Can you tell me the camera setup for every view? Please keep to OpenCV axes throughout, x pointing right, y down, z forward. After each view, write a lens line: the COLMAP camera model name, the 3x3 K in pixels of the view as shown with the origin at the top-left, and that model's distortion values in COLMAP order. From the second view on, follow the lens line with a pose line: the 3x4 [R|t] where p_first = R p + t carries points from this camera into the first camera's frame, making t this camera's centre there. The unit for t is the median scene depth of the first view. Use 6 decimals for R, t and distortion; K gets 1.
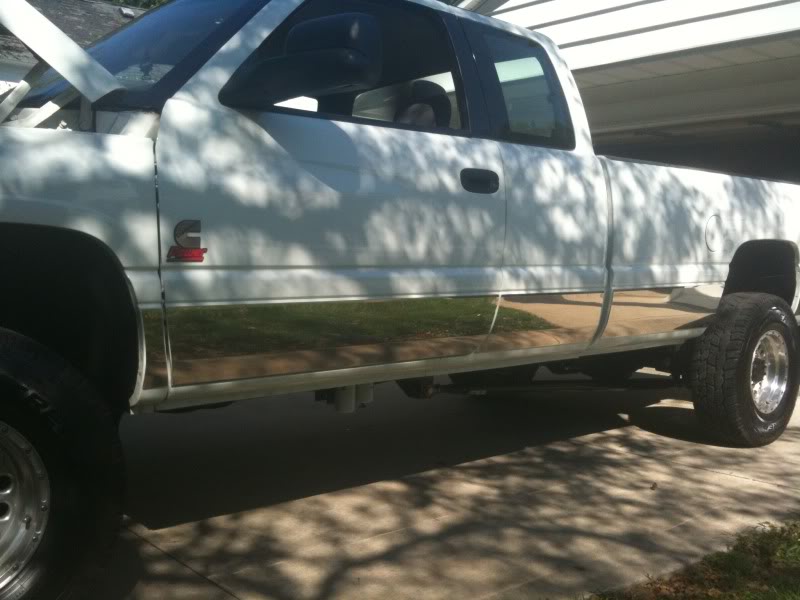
lens RADIAL K [[867.5, 0, 387.2], [0, 867.5, 289.6], [0, 0, 1]] dist [0.127802, -0.426740]
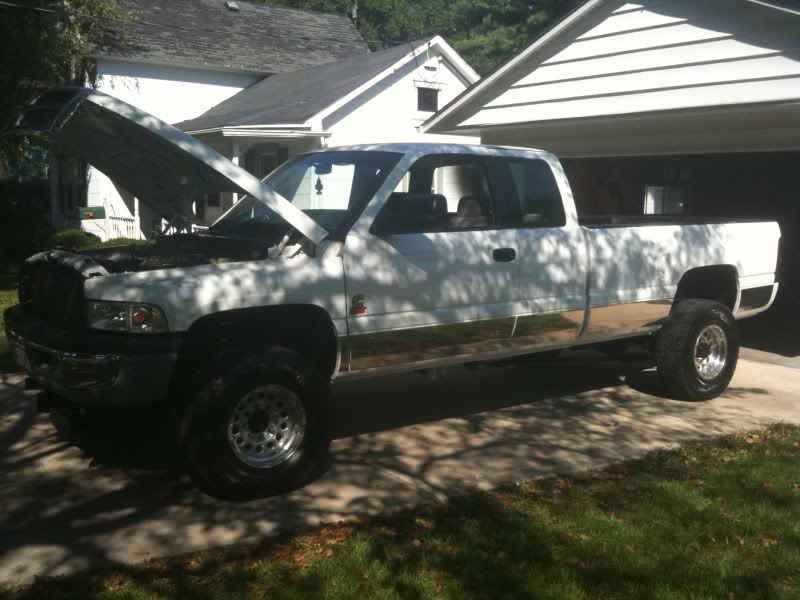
lens RADIAL K [[873.3, 0, 346.9], [0, 873.3, 268.3], [0, 0, 1]] dist [0.158243, -0.468556]
pose [[0.990364, -0.006169, -0.138350, 0.033568], [0.012225, 0.999002, 0.042969, -0.175587], [0.137947, -0.044246, 0.989451, -0.842101]]
